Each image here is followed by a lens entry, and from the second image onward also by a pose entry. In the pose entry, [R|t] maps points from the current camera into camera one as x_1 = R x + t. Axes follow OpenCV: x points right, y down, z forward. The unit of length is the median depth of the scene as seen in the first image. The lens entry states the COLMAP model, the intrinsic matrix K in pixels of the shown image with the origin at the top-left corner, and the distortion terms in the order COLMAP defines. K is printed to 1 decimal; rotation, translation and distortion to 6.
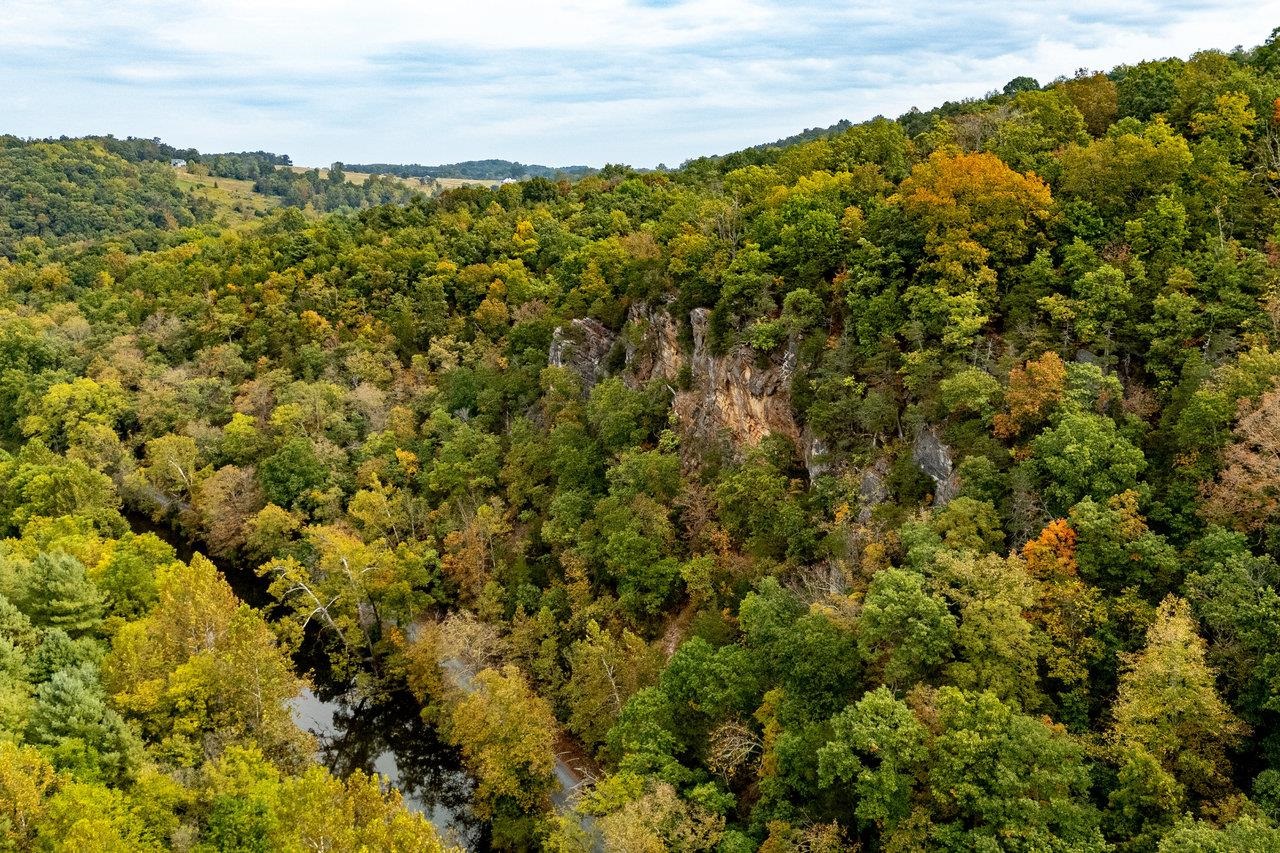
lens RADIAL K [[1178.7, 0, 593.1], [0, 1178.7, 459.2], [0, 0, 1]] dist [0.012041, -0.019880]
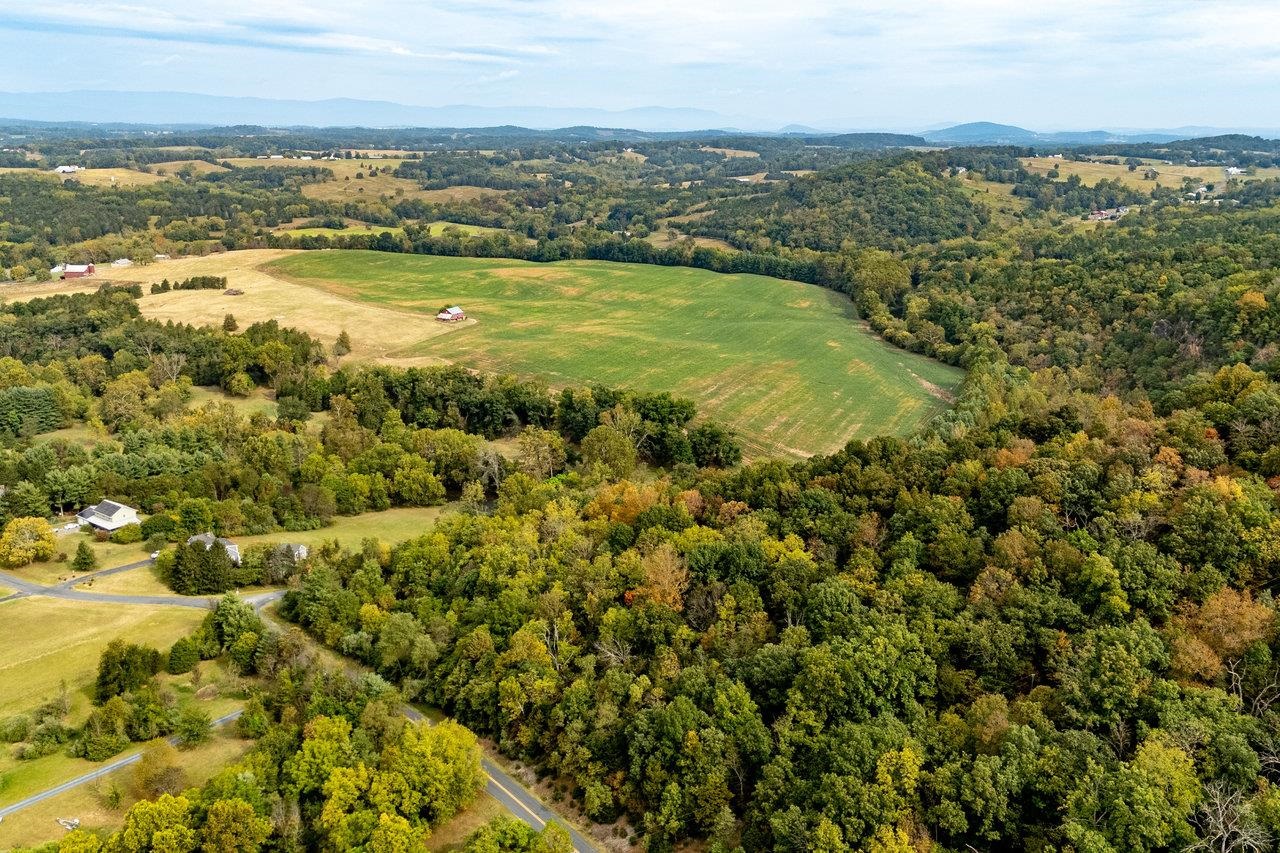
lens RADIAL K [[1178.7, 0, 593.1], [0, 1178.7, 459.2], [0, 0, 1]] dist [0.012041, -0.019880]
pose [[0.840135, 0.155000, -0.519757, 0.353309], [-0.130216, 0.987910, 0.084129, 0.160290], [0.526514, -0.002999, 0.850161, -2.178097]]
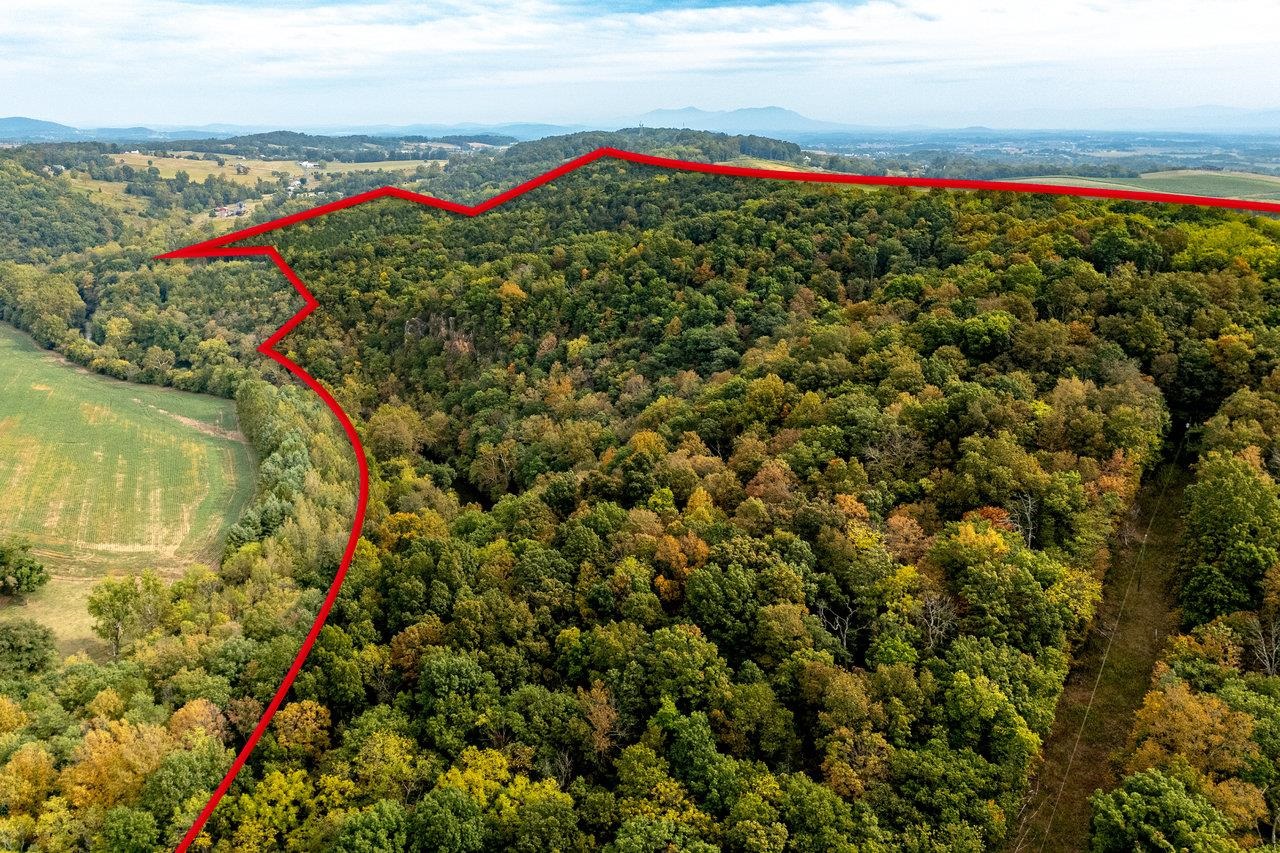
lens RADIAL K [[1178.7, 0, 593.1], [0, 1178.7, 459.2], [0, 0, 1]] dist [0.012041, -0.019880]
pose [[0.982941, -0.034442, 0.180666, -0.104078], [0.026430, 0.998566, 0.046566, 0.104292], [-0.182010, -0.040996, 0.982442, -1.850036]]
